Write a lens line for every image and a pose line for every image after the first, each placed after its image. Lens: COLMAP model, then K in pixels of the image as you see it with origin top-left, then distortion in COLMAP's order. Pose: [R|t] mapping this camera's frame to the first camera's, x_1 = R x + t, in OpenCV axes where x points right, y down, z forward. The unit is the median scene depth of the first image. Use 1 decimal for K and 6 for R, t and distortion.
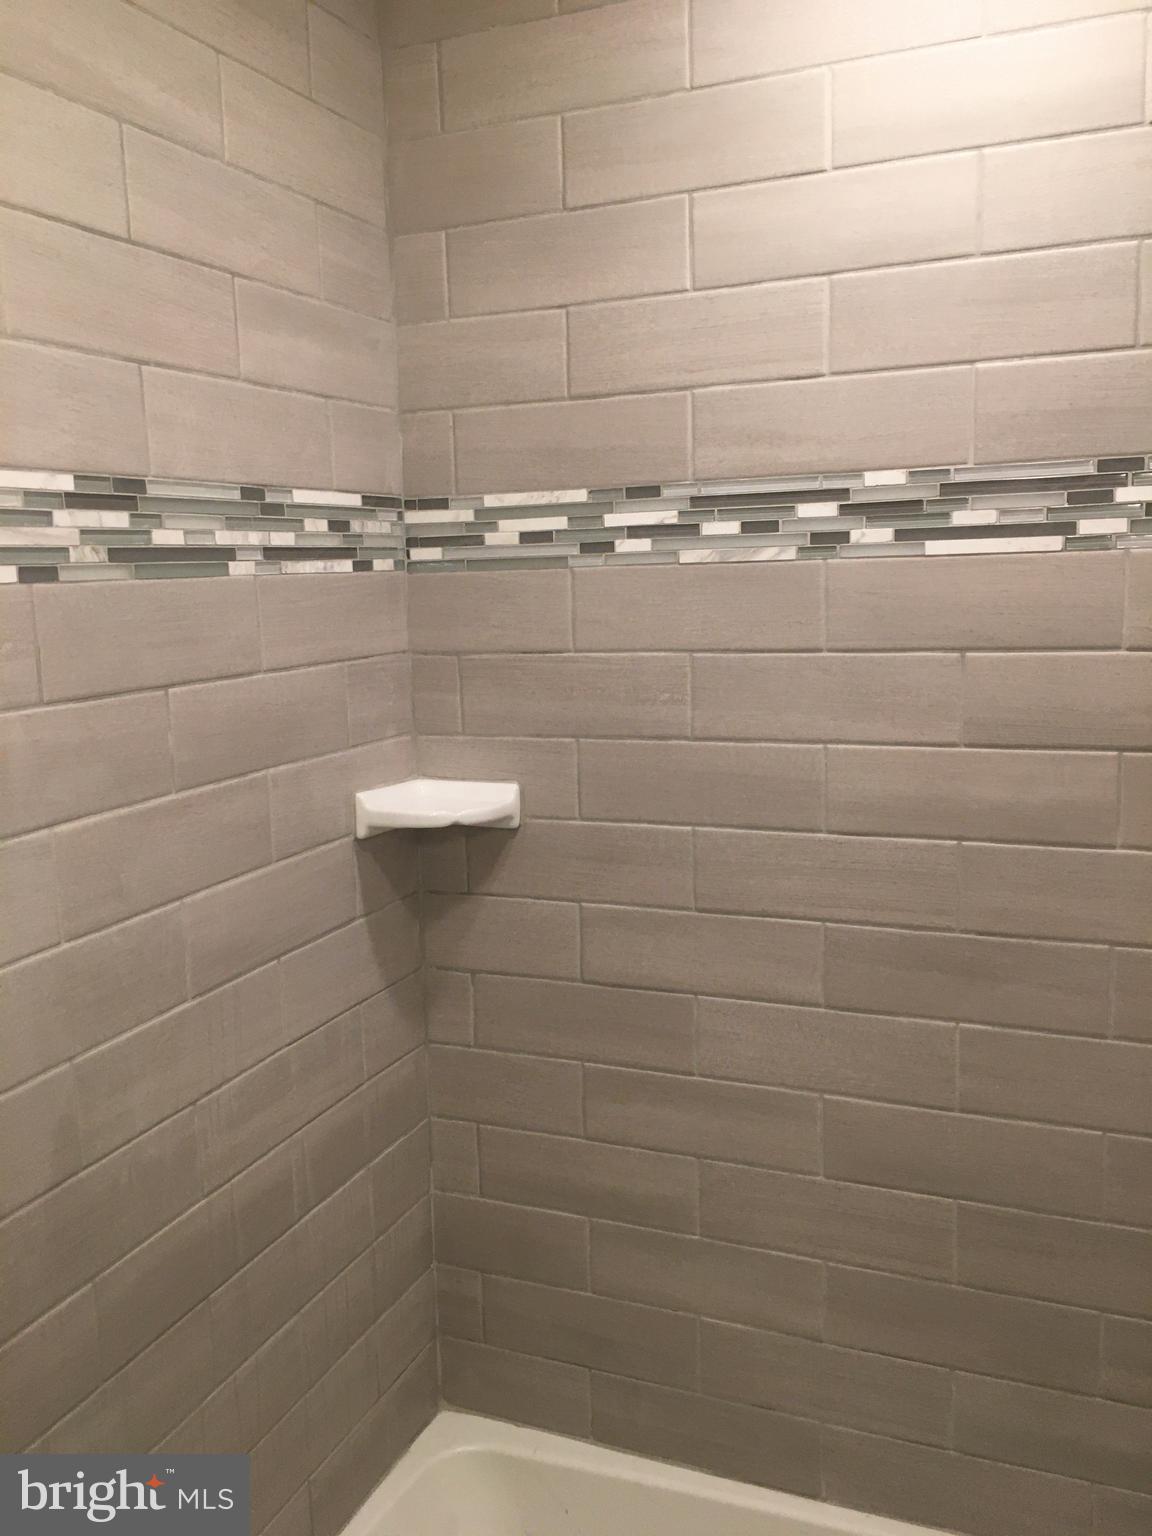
lens RADIAL K [[1301.1, 0, 576.0], [0, 1301.1, 768.0], [0, 0, 1]] dist [0.076553, -0.101033]
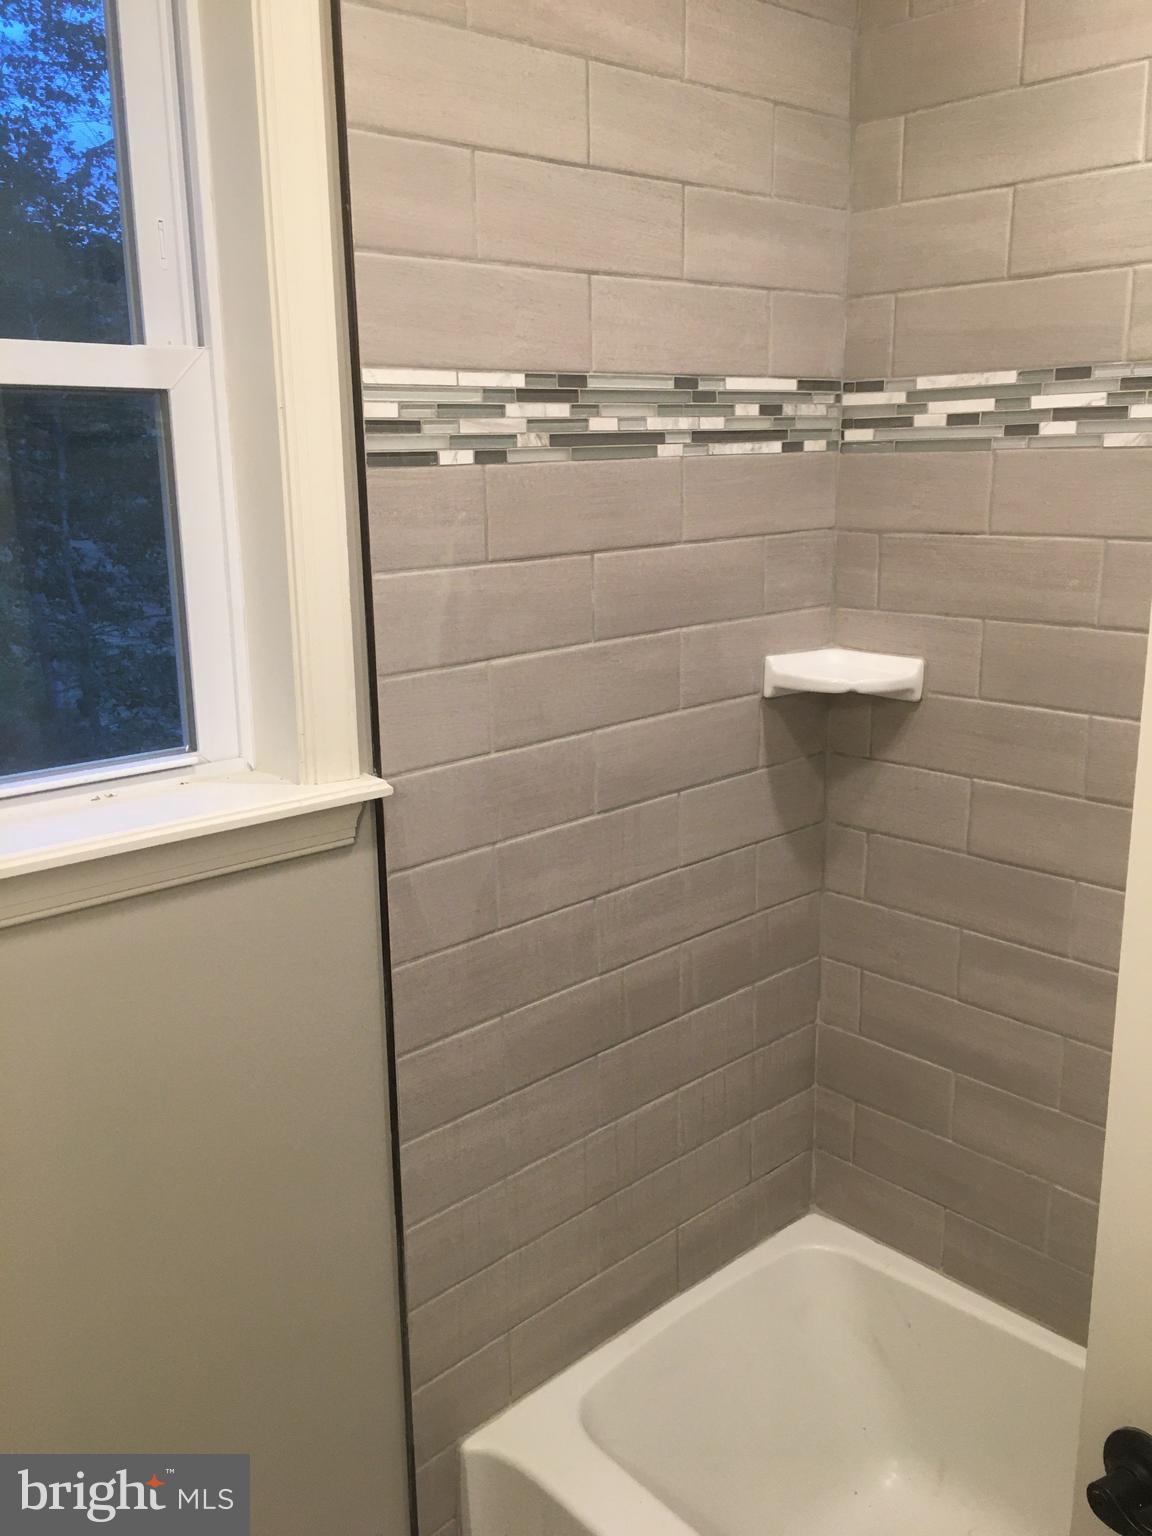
lens RADIAL K [[1301.1, 0, 576.0], [0, 1301.1, 768.0], [0, 0, 1]] dist [0.076553, -0.101033]
pose [[0.909639, 0.112489, -0.399879, 0.142241], [-0.072402, 0.990835, 0.114032, -0.001280], [0.409041, -0.074776, 0.909447, -0.086428]]
